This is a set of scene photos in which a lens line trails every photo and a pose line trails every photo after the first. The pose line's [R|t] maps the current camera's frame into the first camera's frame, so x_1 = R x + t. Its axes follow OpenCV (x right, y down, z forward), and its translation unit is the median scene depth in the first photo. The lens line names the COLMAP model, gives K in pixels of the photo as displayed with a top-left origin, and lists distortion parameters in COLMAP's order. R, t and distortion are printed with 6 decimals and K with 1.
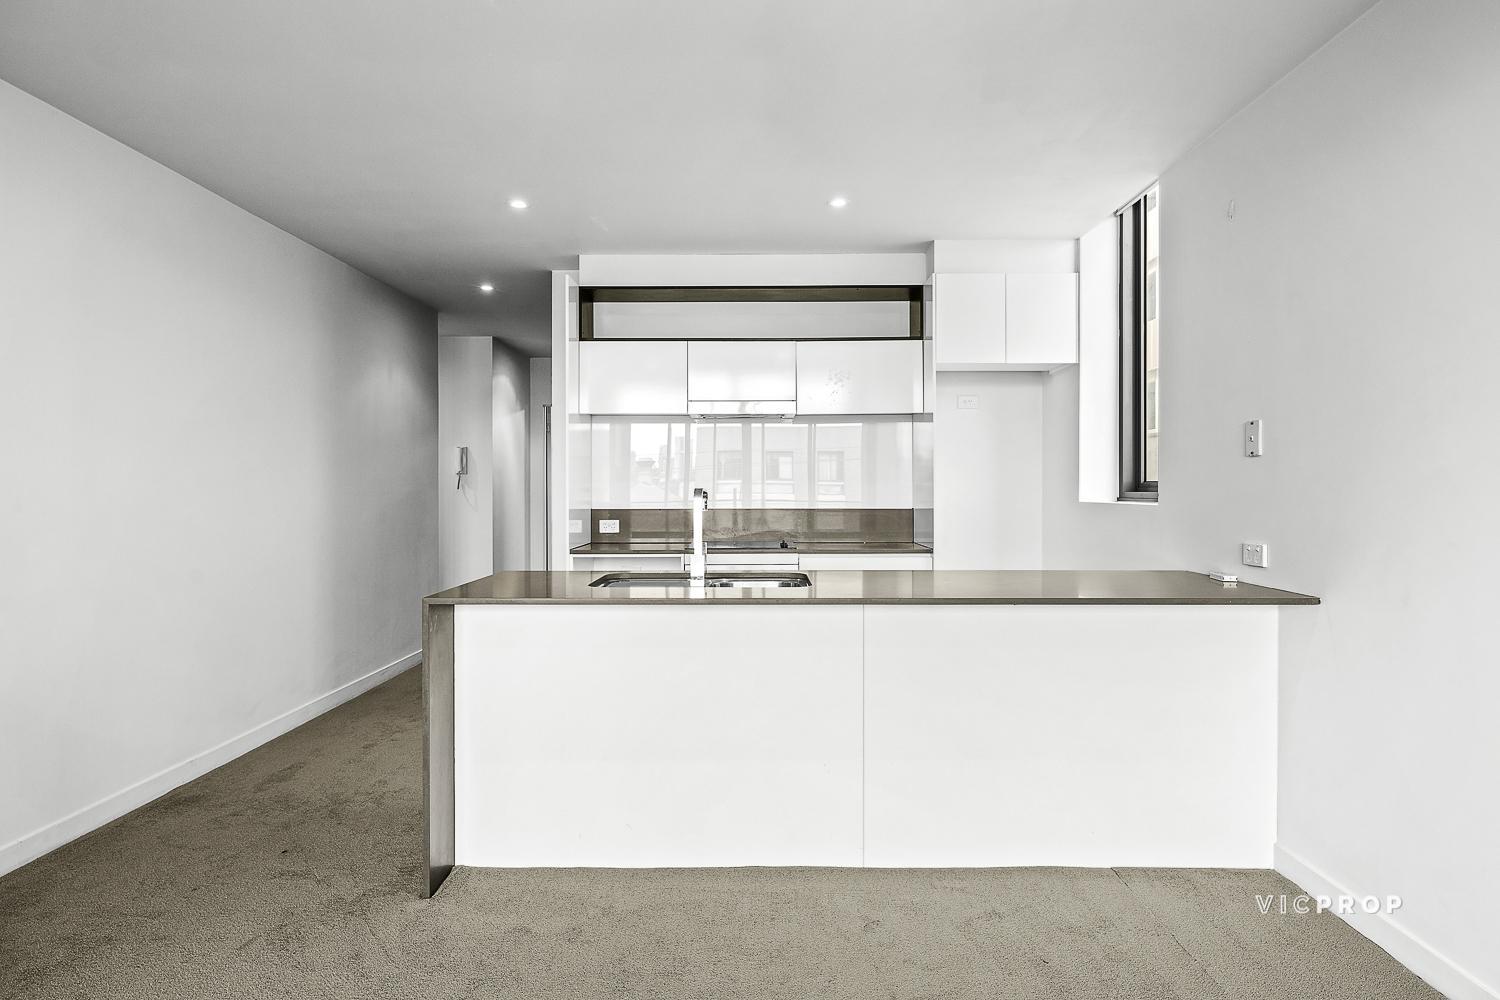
lens RADIAL K [[839.3, 0, 753.1], [0, 839.3, 497.0], [0, 0, 1]] dist [-0.001232, 0.000022]
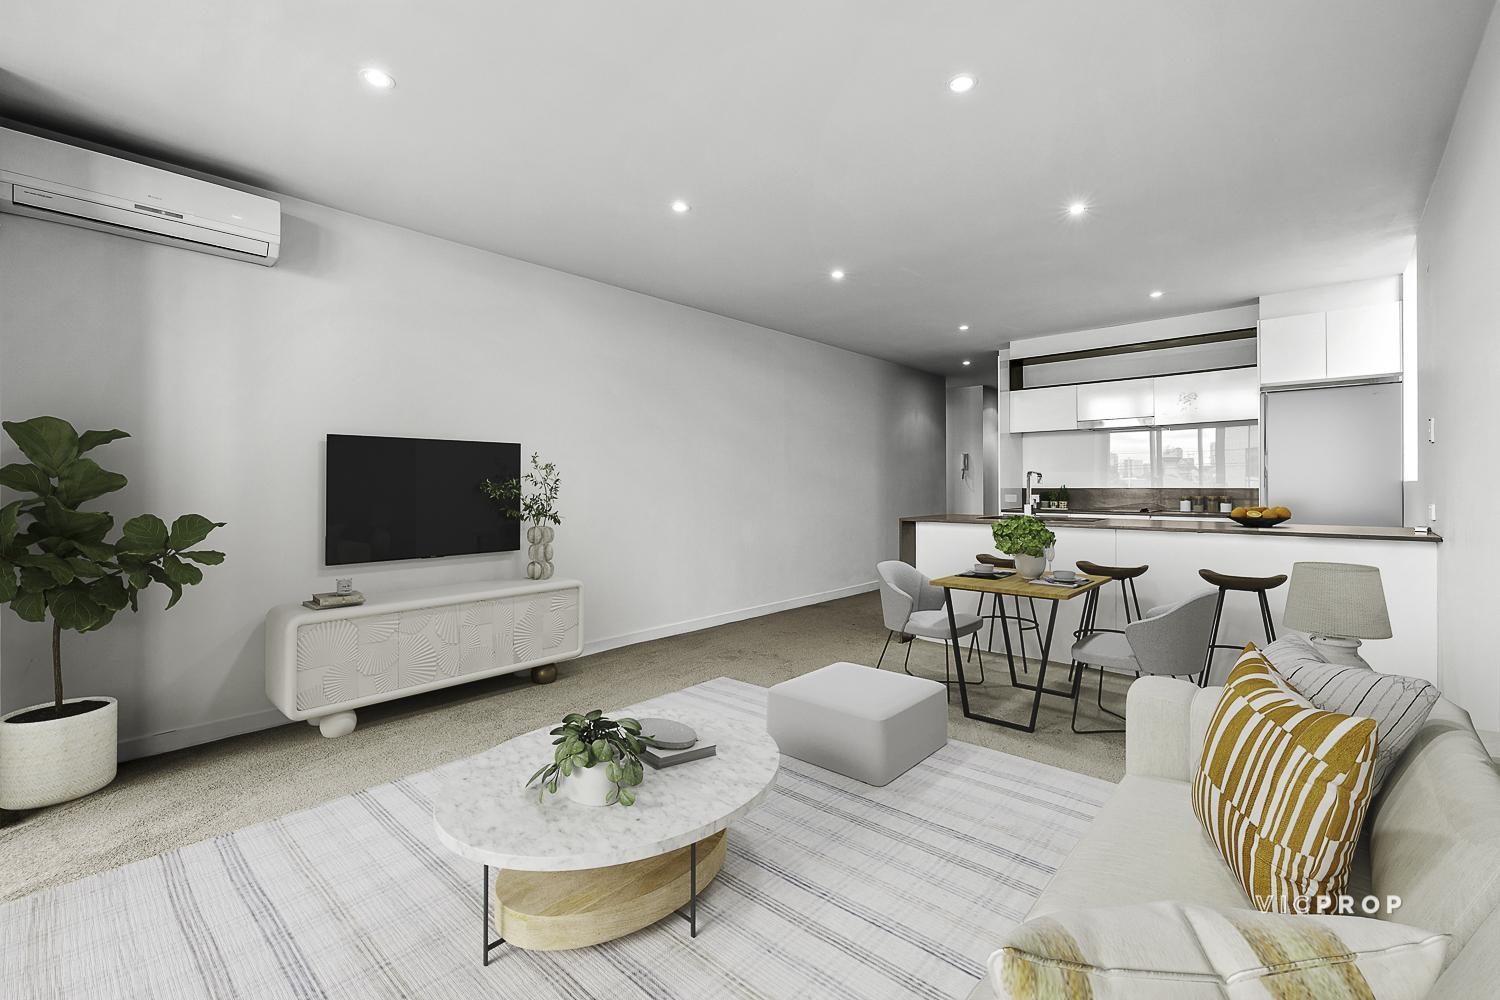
lens RADIAL K [[640.2, 0, 764.8], [0, 640.2, 488.6], [0, 0, 1]] dist [-0.004348, 0.000483]
pose [[0.759646, 0.004265, -0.650322, 0.268627], [-0.009602, 0.999943, -0.004659, 0.028630], [0.650265, 0.009784, 0.759644, -0.337512]]
